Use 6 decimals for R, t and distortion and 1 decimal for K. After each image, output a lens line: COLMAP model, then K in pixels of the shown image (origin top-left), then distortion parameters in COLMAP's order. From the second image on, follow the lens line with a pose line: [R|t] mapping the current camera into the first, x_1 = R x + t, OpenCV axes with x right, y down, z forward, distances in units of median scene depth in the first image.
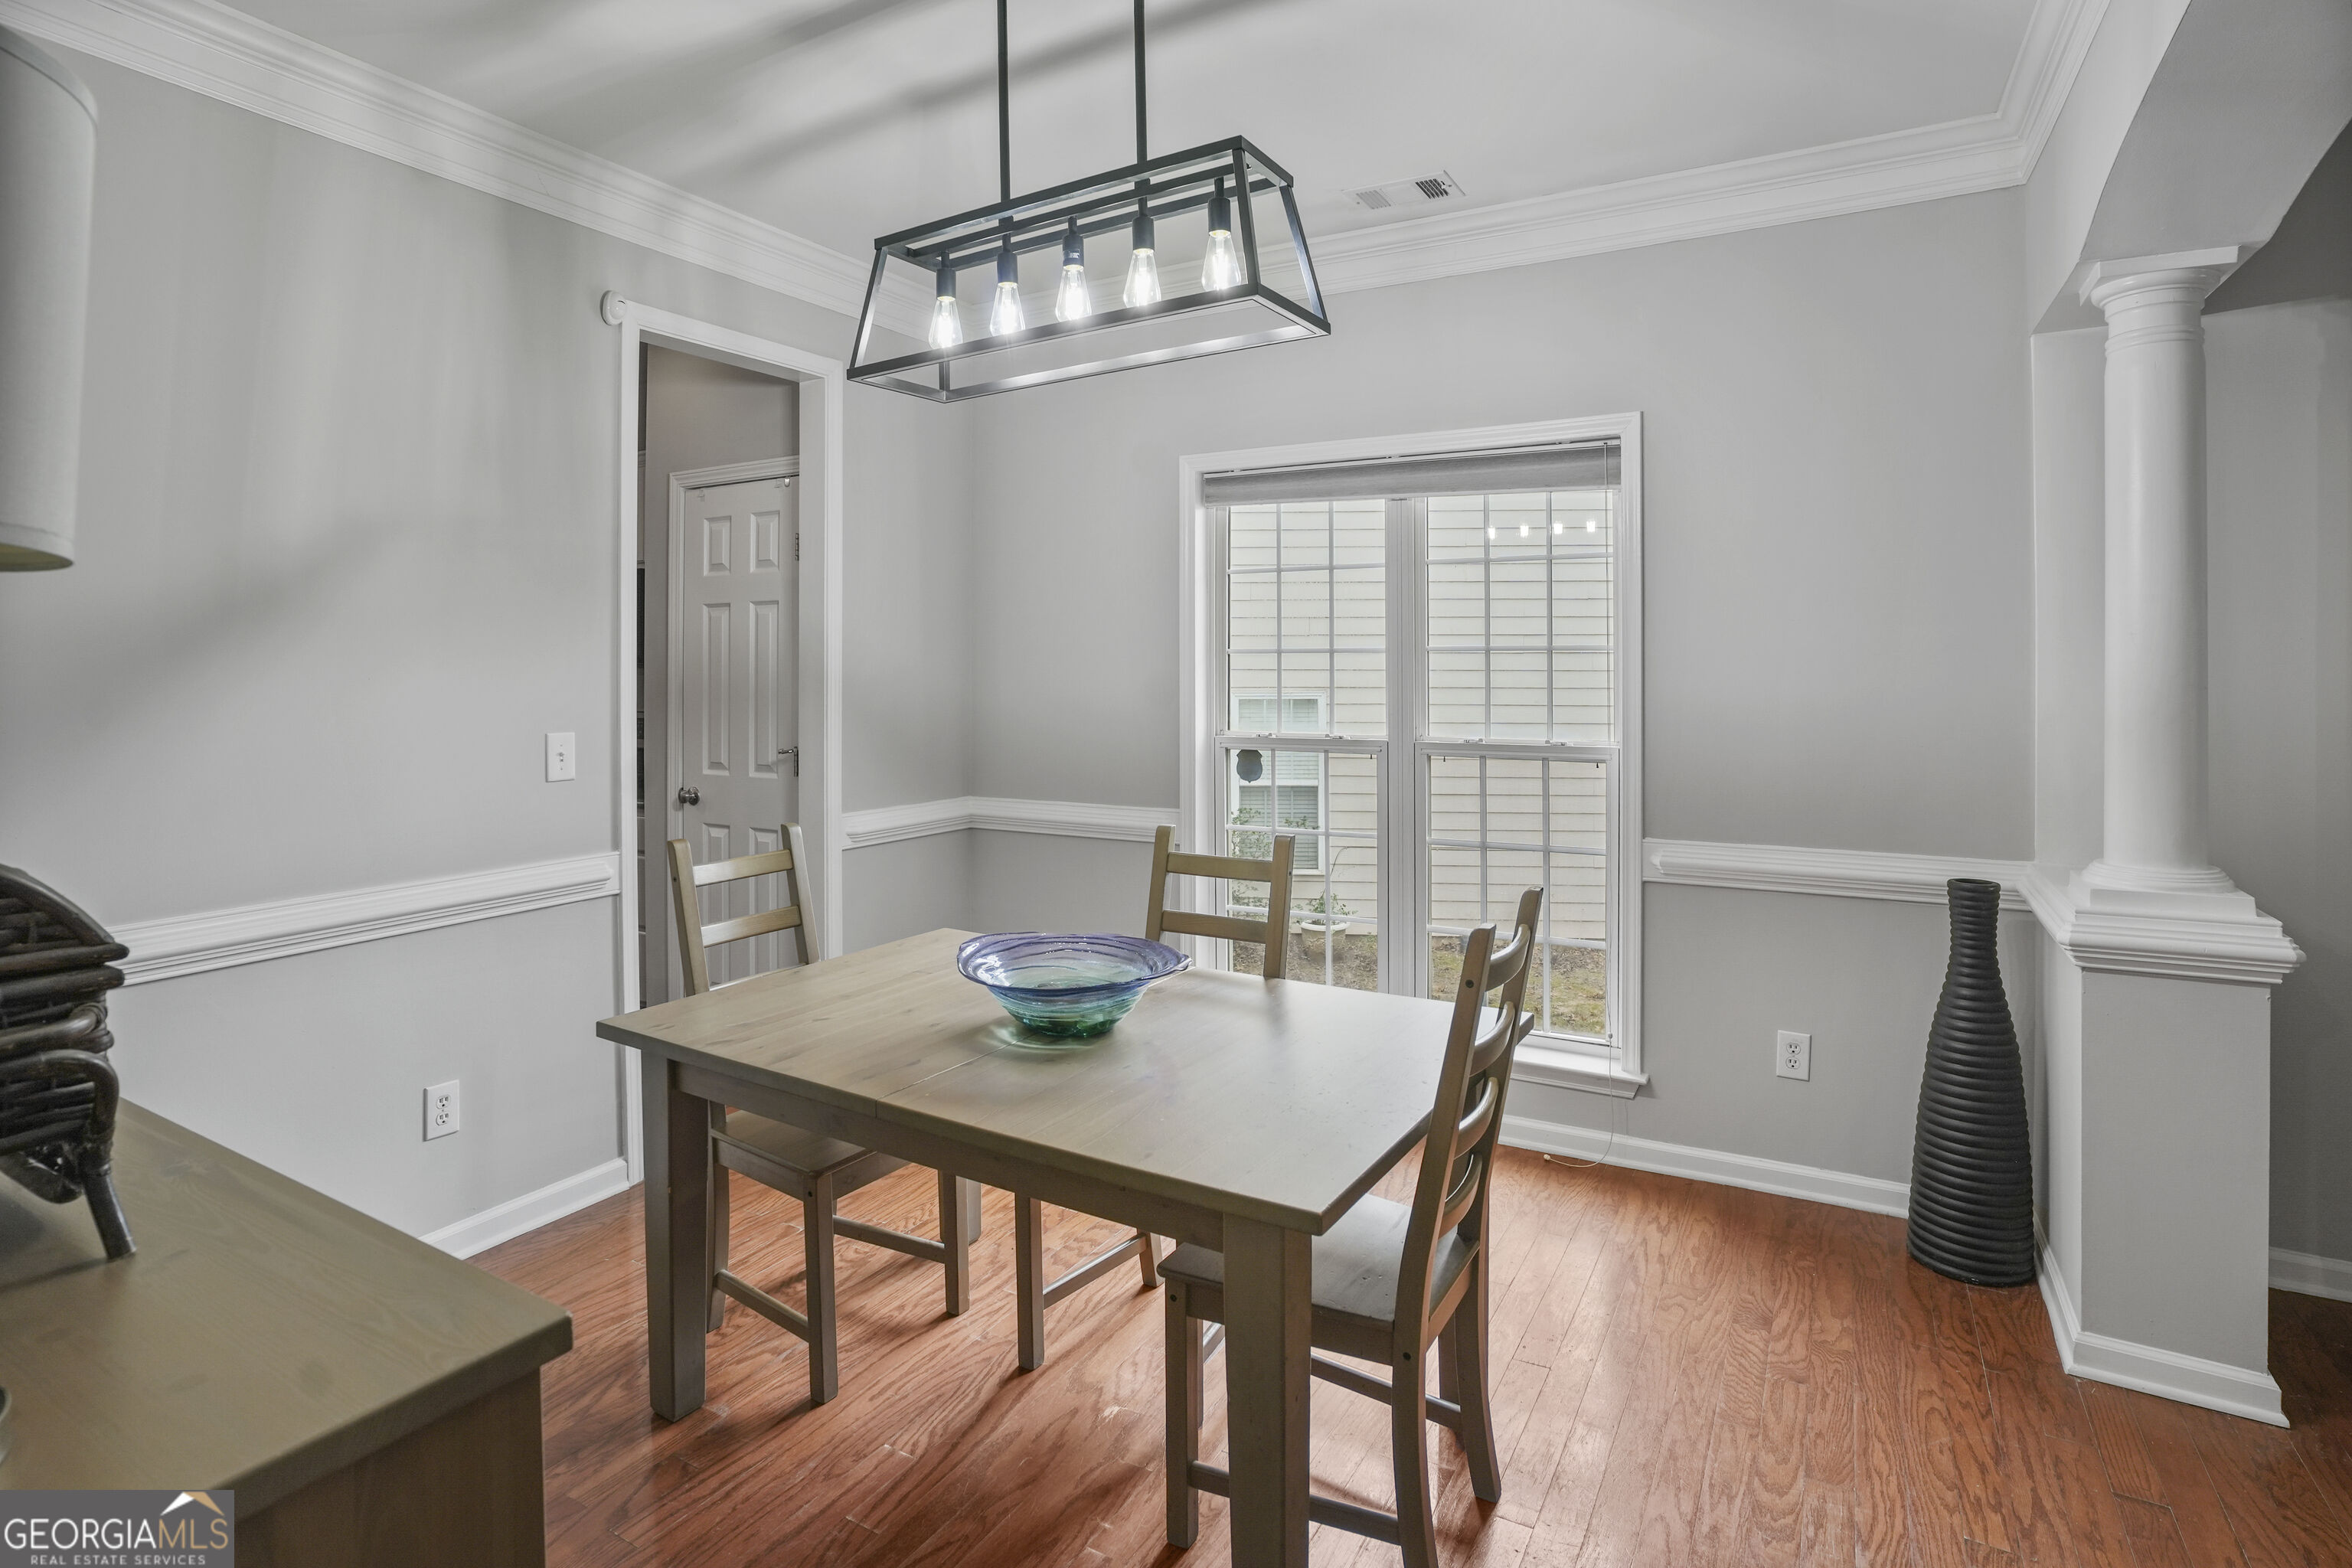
lens RADIAL K [[1200.4, 0, 1223.3], [0, 1200.4, 668.9], [0, 0, 1]] dist [-0.081117, 0.040359]
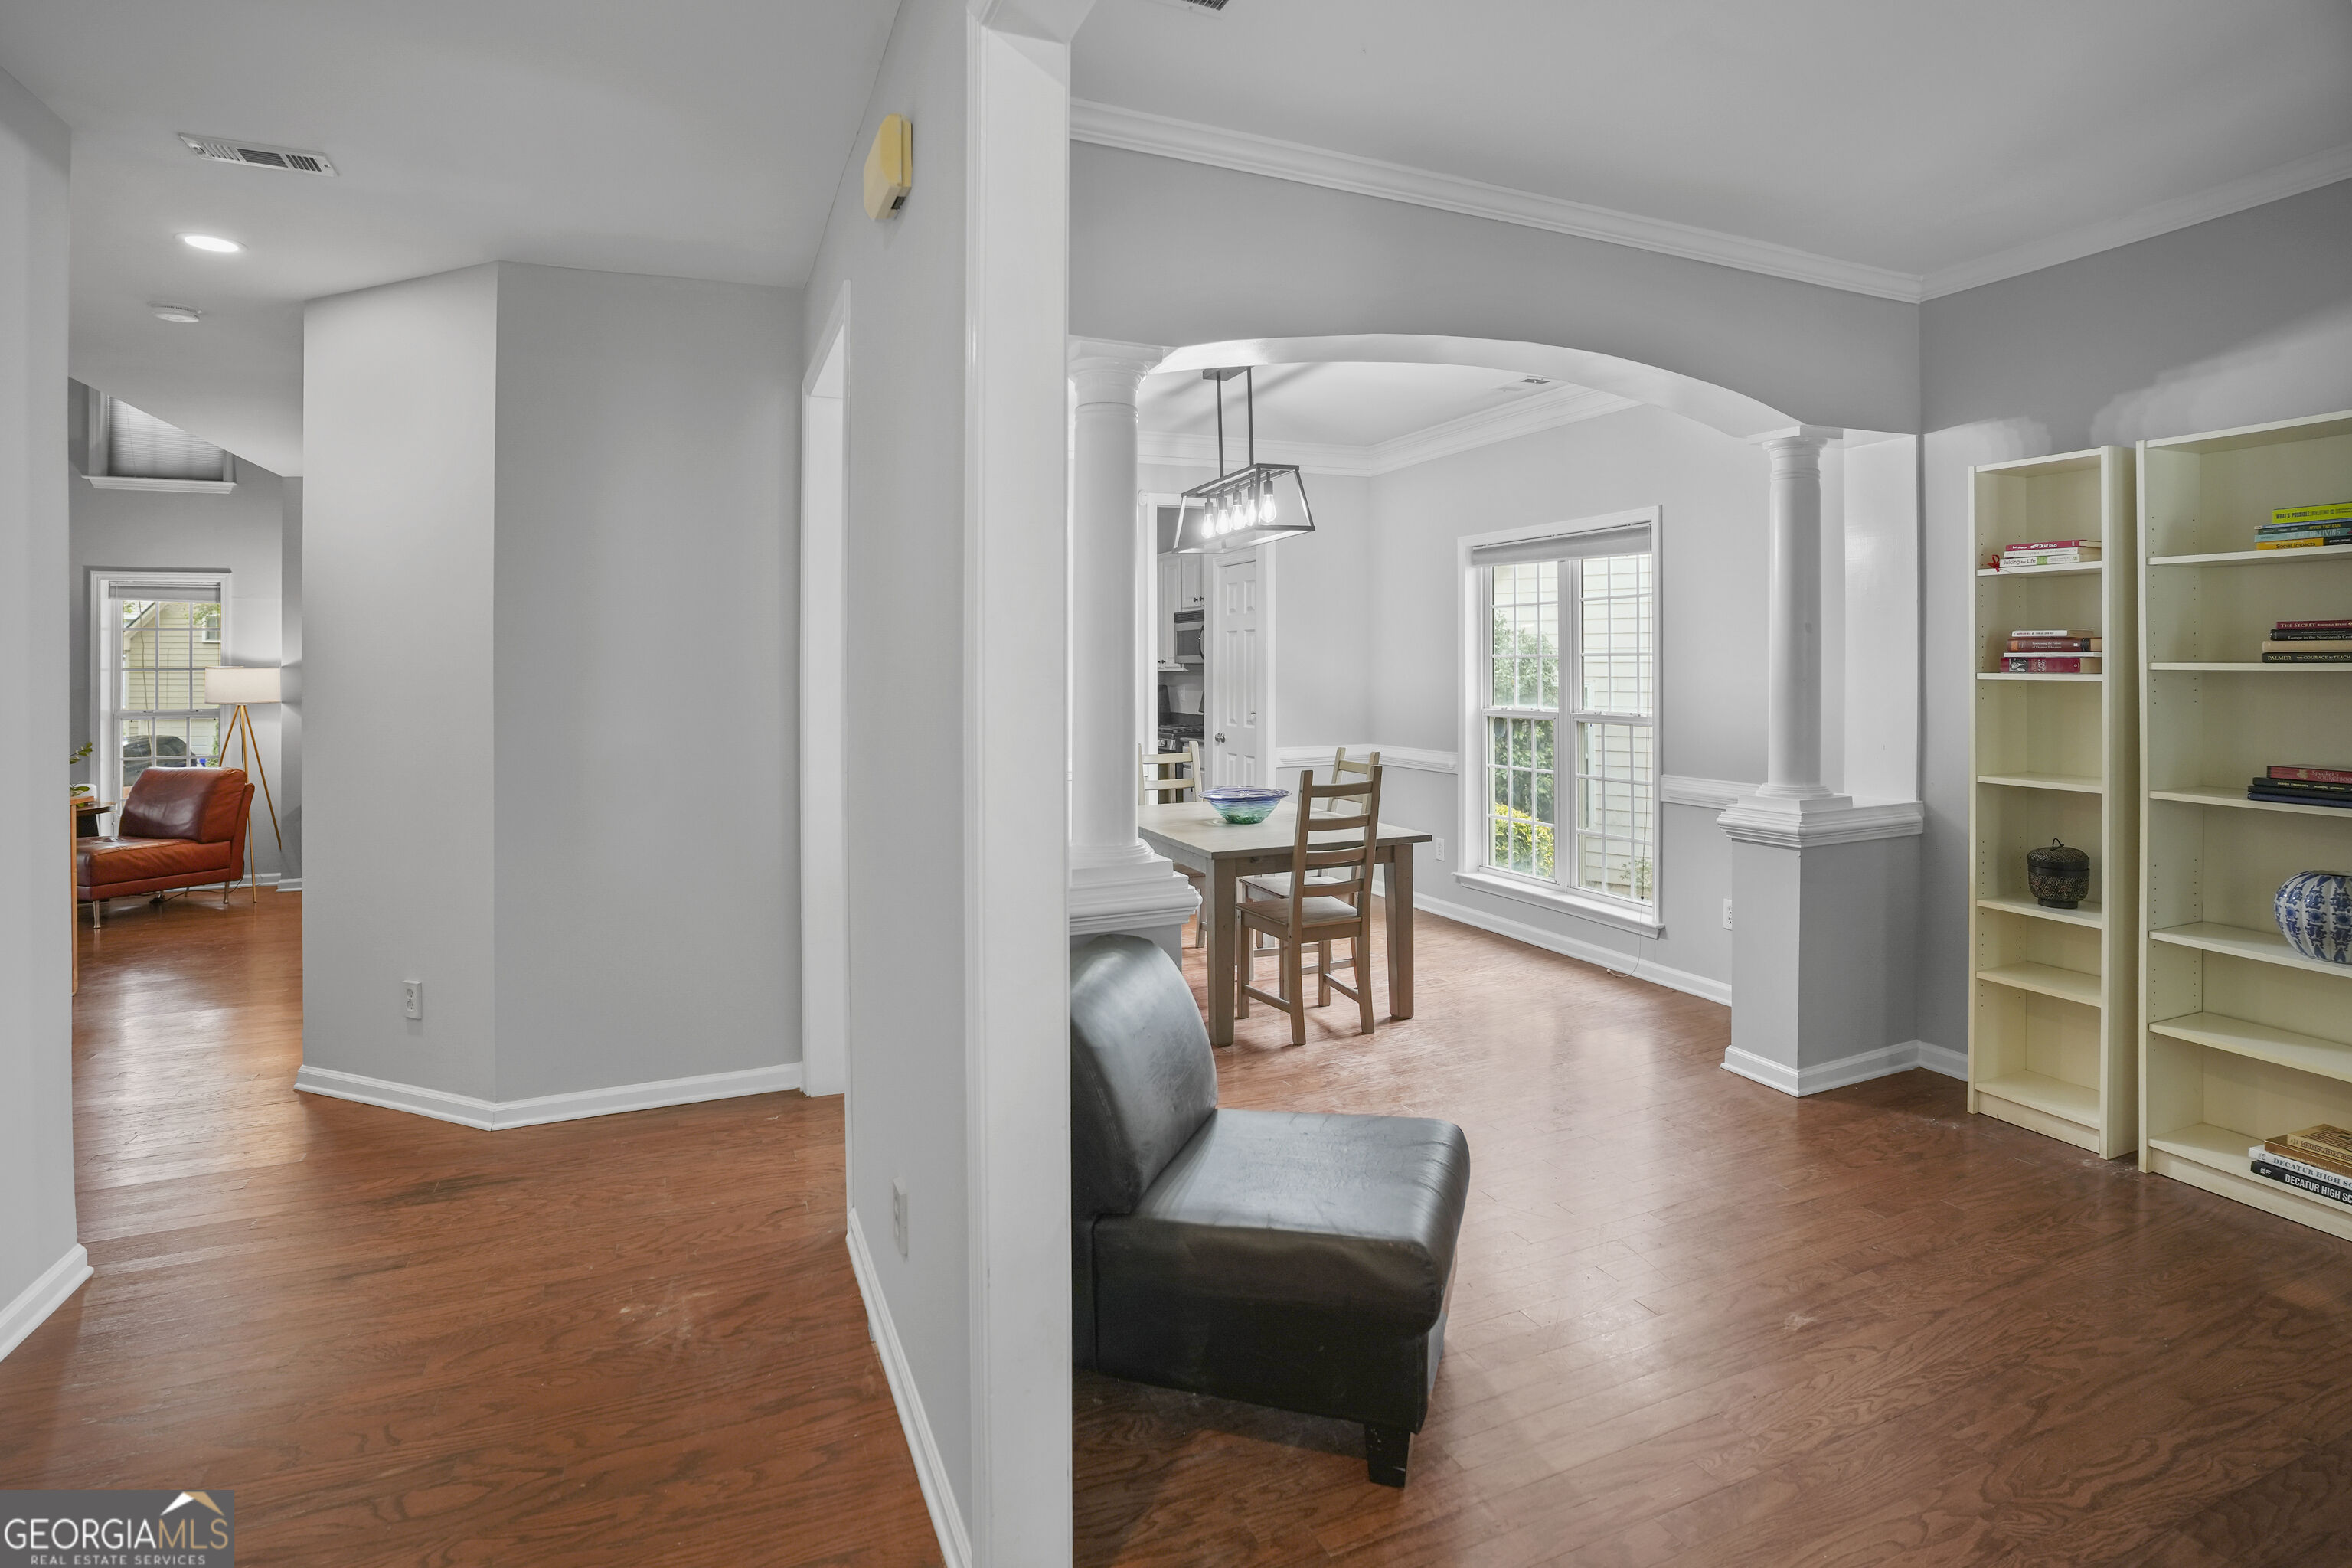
lens RADIAL K [[1221.1, 0, 1171.3], [0, 1221.1, 665.9], [0, 0, 1]] dist [-0.076344, 0.044736]
pose [[0.782638, -0.004588, -0.622460, 0.836699], [0.007804, 0.999967, 0.002441, -0.011176], [0.622428, -0.006768, 0.782648, -0.659810]]
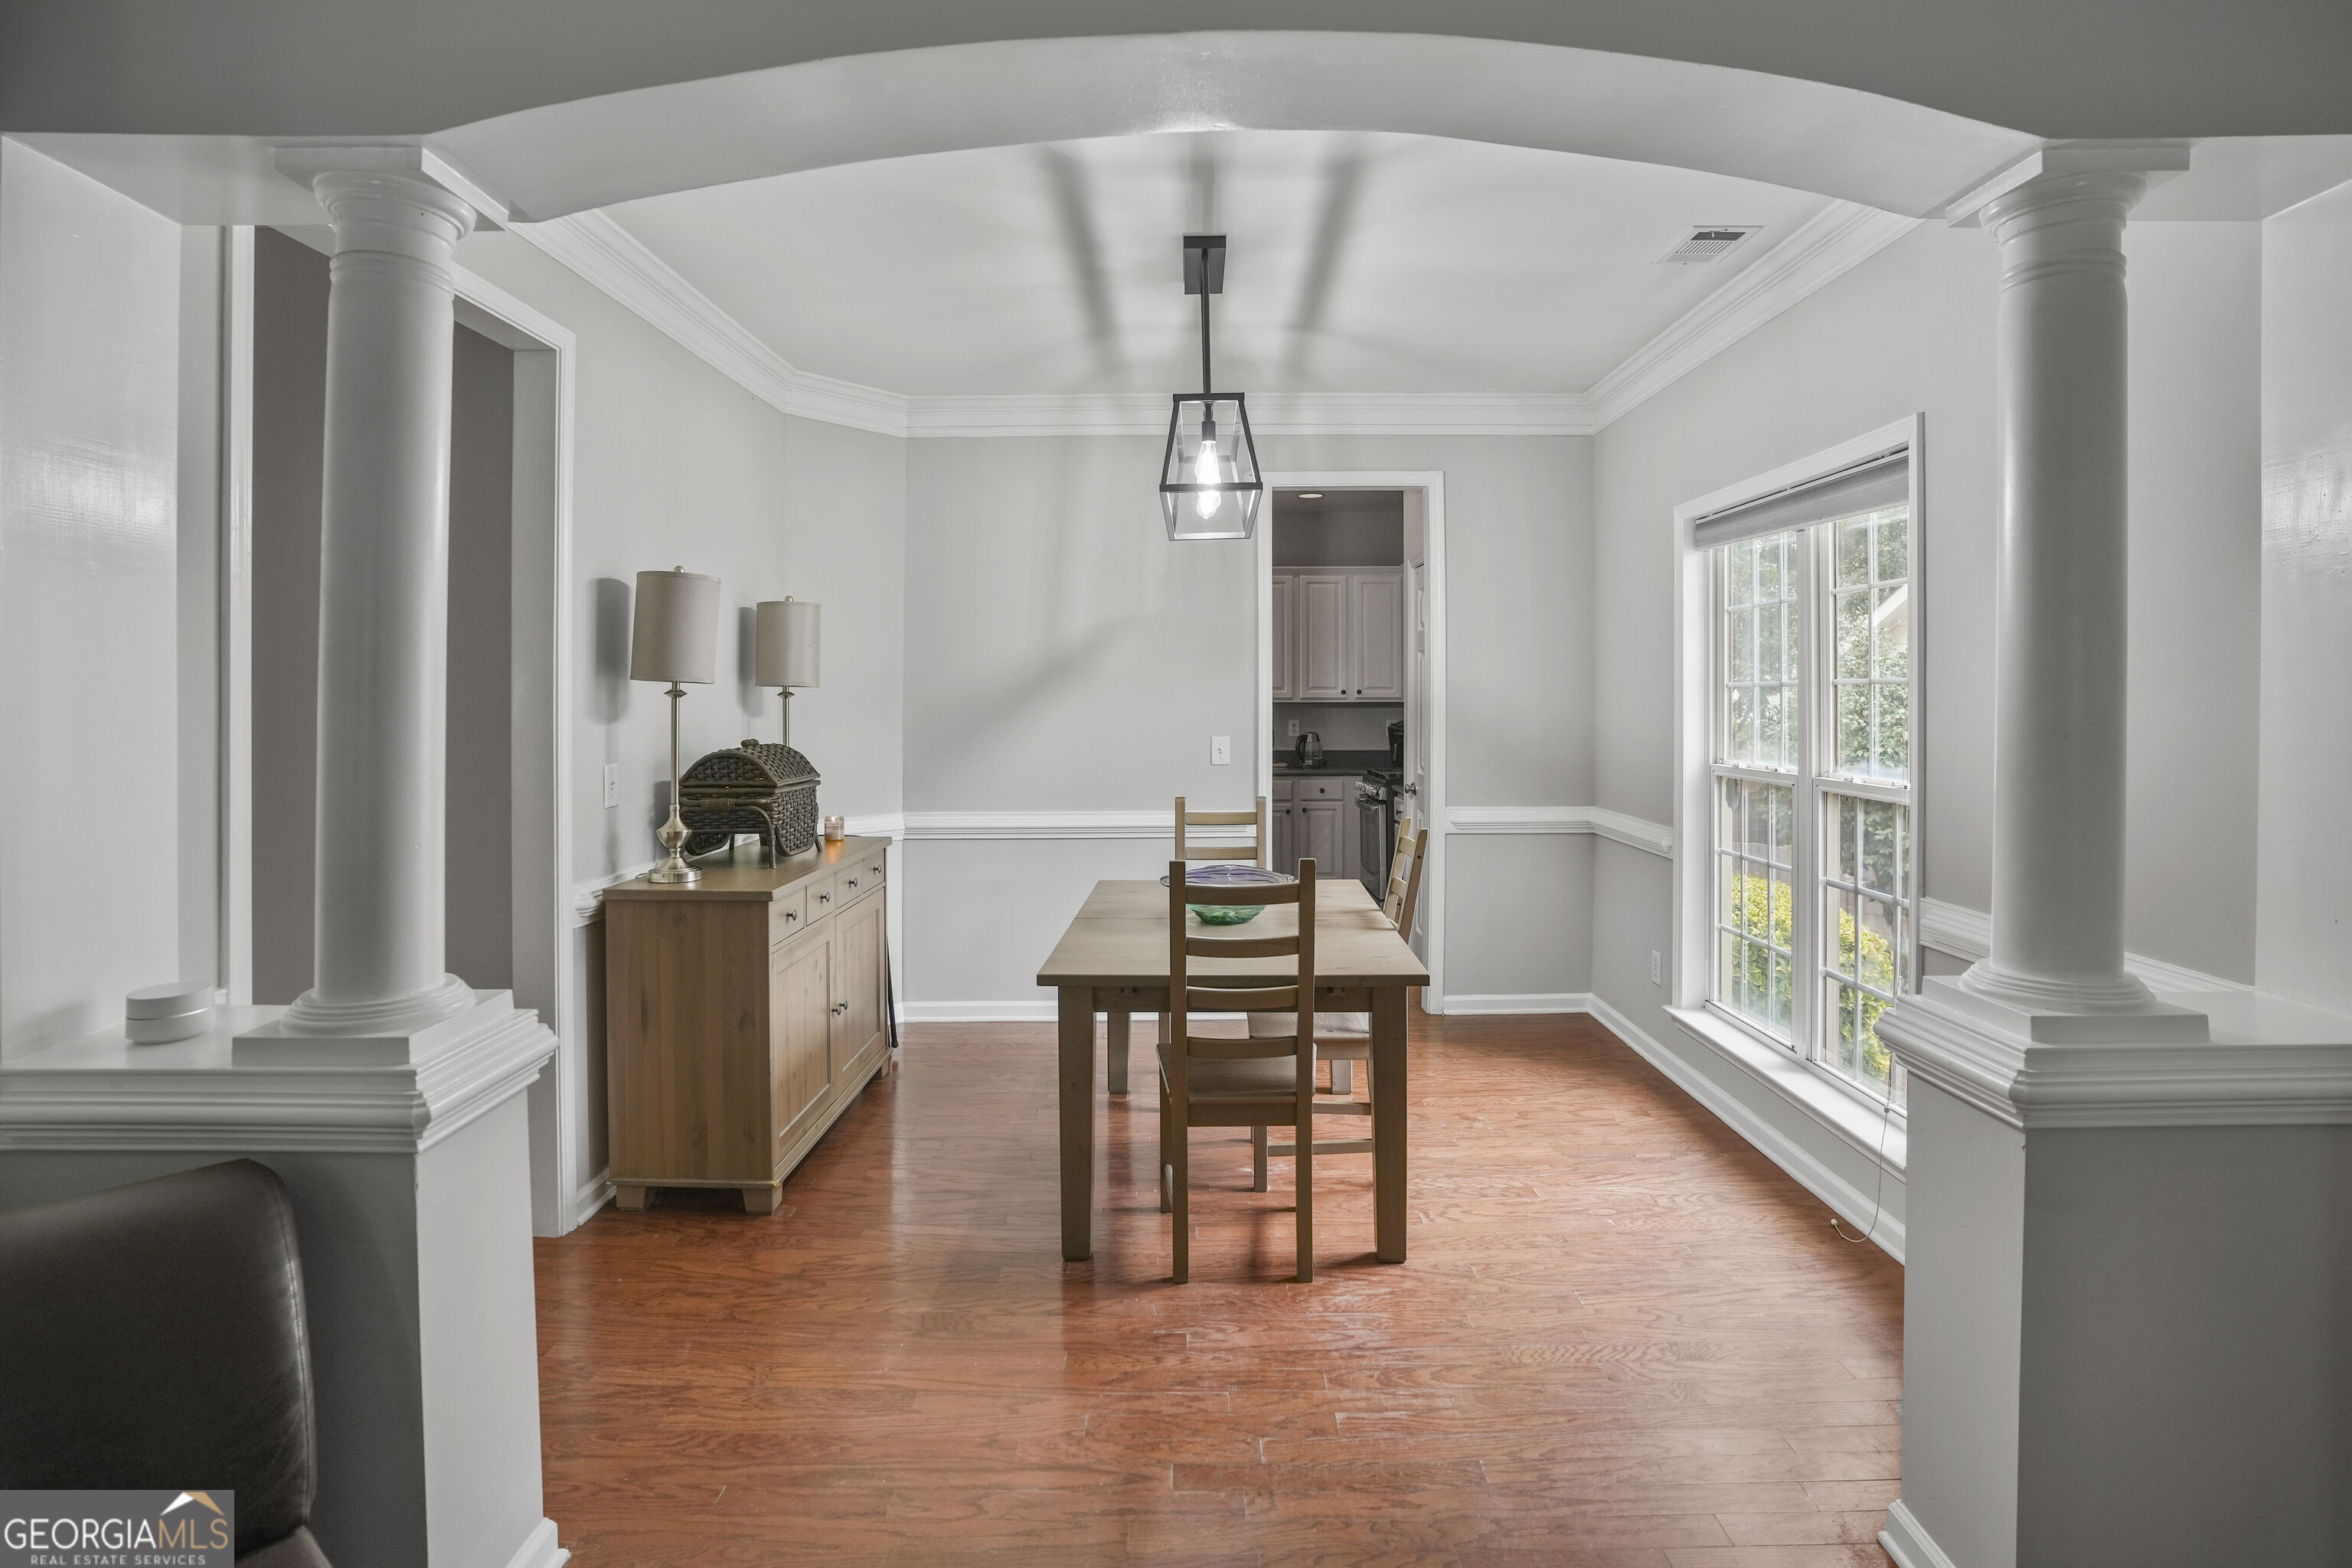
lens RADIAL K [[1200.1, 0, 1160.9], [0, 1200.1, 699.3], [0, 0, 1]] dist [-0.077896, 0.044522]
pose [[0.468020, 0.004623, -0.883706, 0.850074], [-0.000219, 0.999987, 0.005116, -0.008439], [0.883718, -0.002201, 0.468015, 0.095382]]
